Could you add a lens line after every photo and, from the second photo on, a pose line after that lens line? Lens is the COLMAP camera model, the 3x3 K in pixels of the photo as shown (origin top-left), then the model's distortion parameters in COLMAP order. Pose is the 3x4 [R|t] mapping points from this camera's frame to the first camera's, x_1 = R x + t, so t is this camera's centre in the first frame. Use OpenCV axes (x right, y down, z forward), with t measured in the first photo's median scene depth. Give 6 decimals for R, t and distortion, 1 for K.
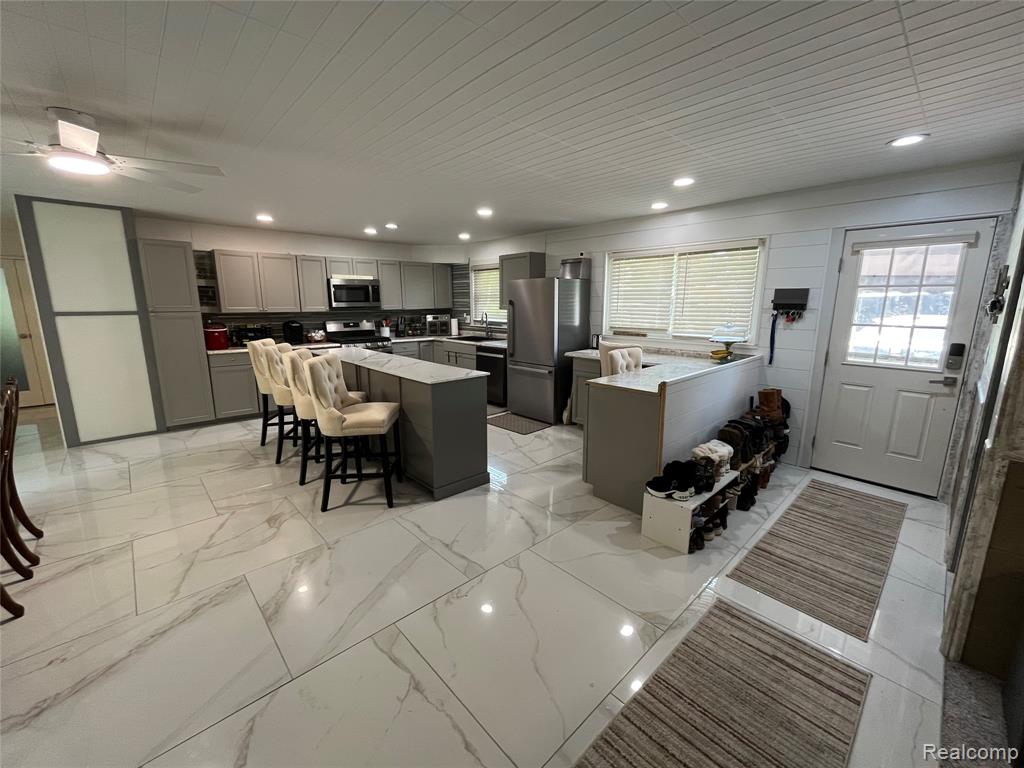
lens RADIAL K [[415.0, 0, 513.6], [0, 415.0, 382.4], [0, 0, 1]] dist [-0.003364, 0.000054]
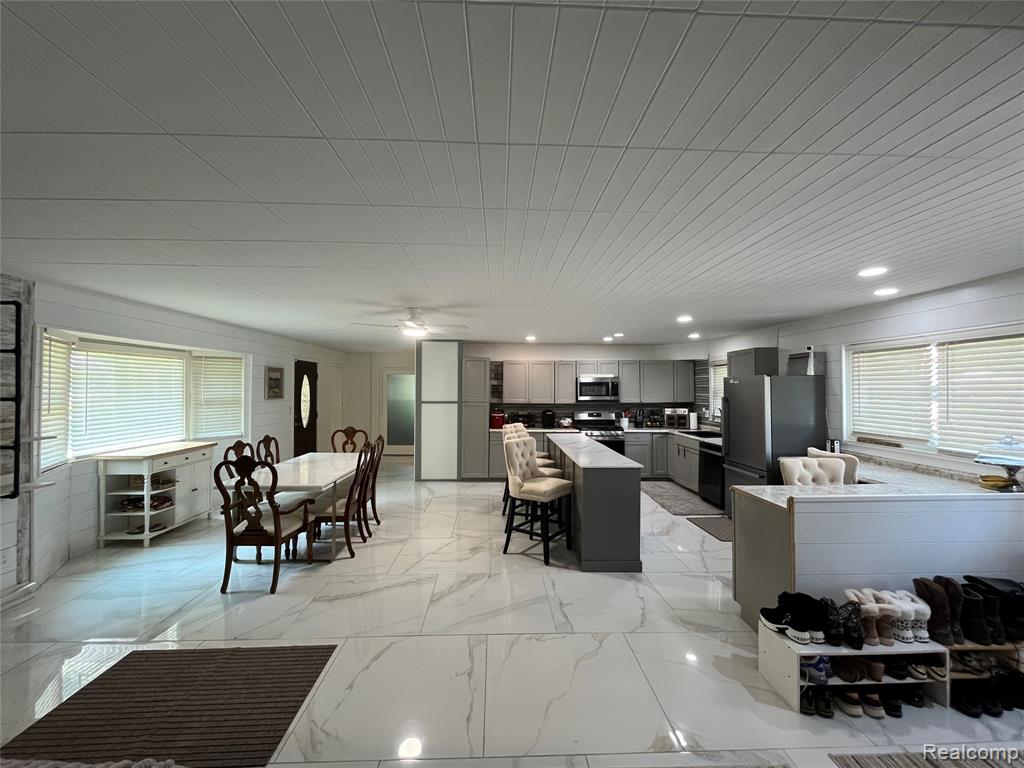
lens RADIAL K [[415.0, 0, 513.0], [0, 415.0, 382.6], [0, 0, 1]] dist [-0.003364, 0.000054]
pose [[0.756737, -0.007664, -0.653675, 0.260429], [-0.128120, 0.978800, -0.159796, -0.012154], [0.641042, 0.204673, 0.739712, -0.053452]]
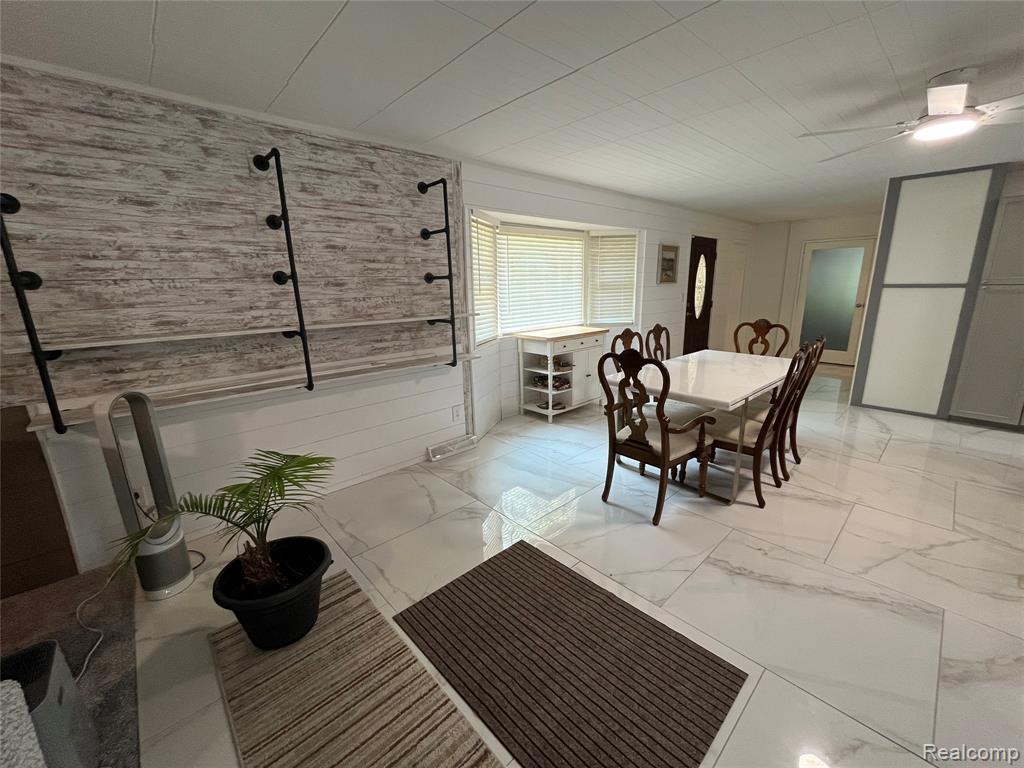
lens RADIAL K [[415.0, 0, 512.5], [0, 415.0, 382.0], [0, 0, 1]] dist [-0.003364, 0.000054]
pose [[-0.005359, 0.229747, -0.973236, 0.017477], [-0.173011, 0.958359, 0.227188, -0.000276], [0.984905, 0.169598, 0.034613, 0.027935]]
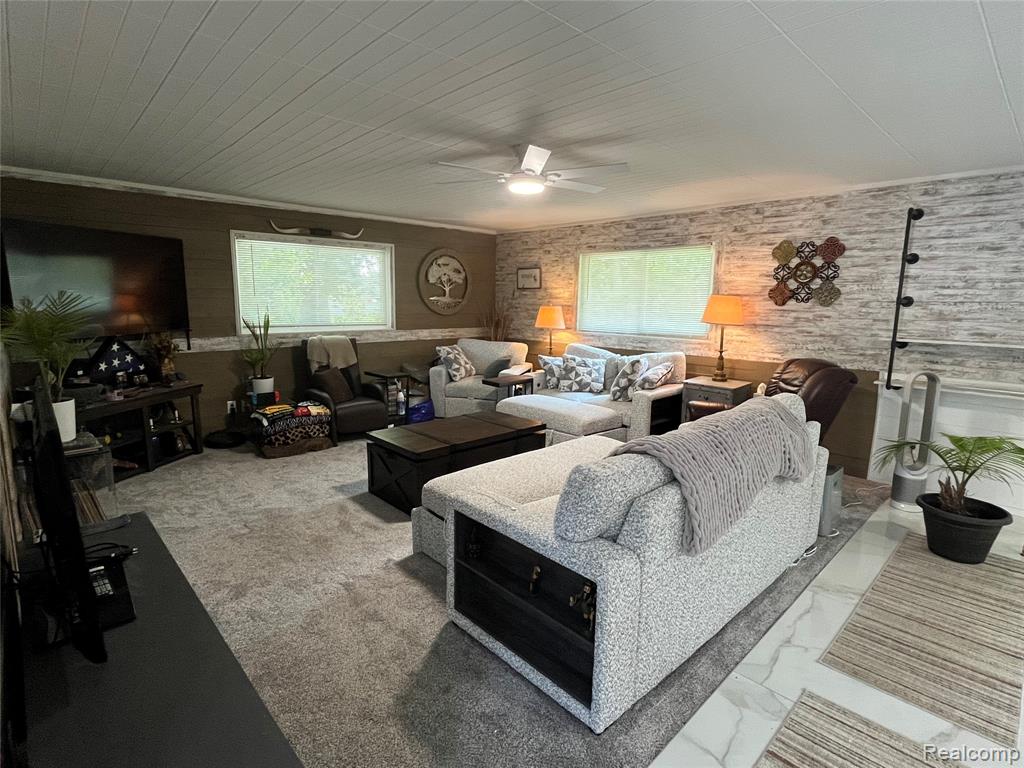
lens RADIAL K [[515.2, 0, 513.4], [0, 515.2, 383.4], [0, 0, 1]] dist [-0.001196, -0.001326]
pose [[-0.999794, -0.015831, -0.012695, 0.250463], [-0.019248, 0.937969, 0.346183, -0.072033], [0.006427, 0.346356, -0.938081, 0.377529]]
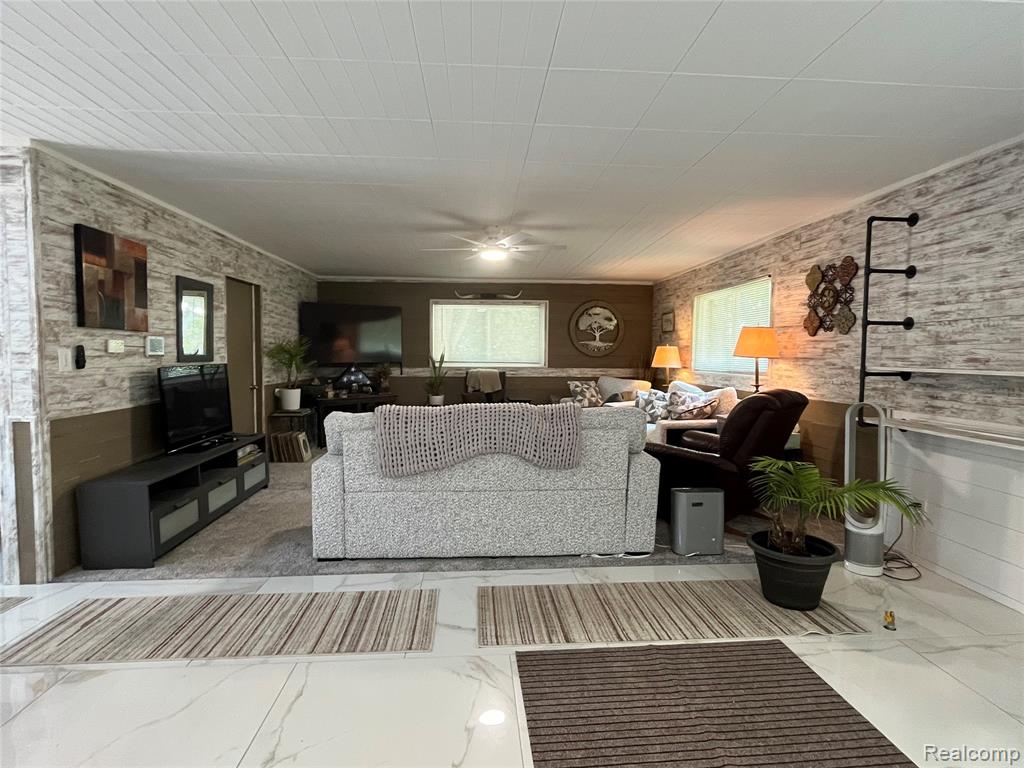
lens RADIAL K [[515.2, 0, 514.4], [0, 515.2, 382.7], [0, 0, 1]] dist [-0.001196, -0.001326]
pose [[-0.781080, -0.044466, 0.622846, -0.378398], [0.109020, 0.972431, 0.206140, -0.043415], [-0.614841, 0.228914, -0.754698, 0.408406]]
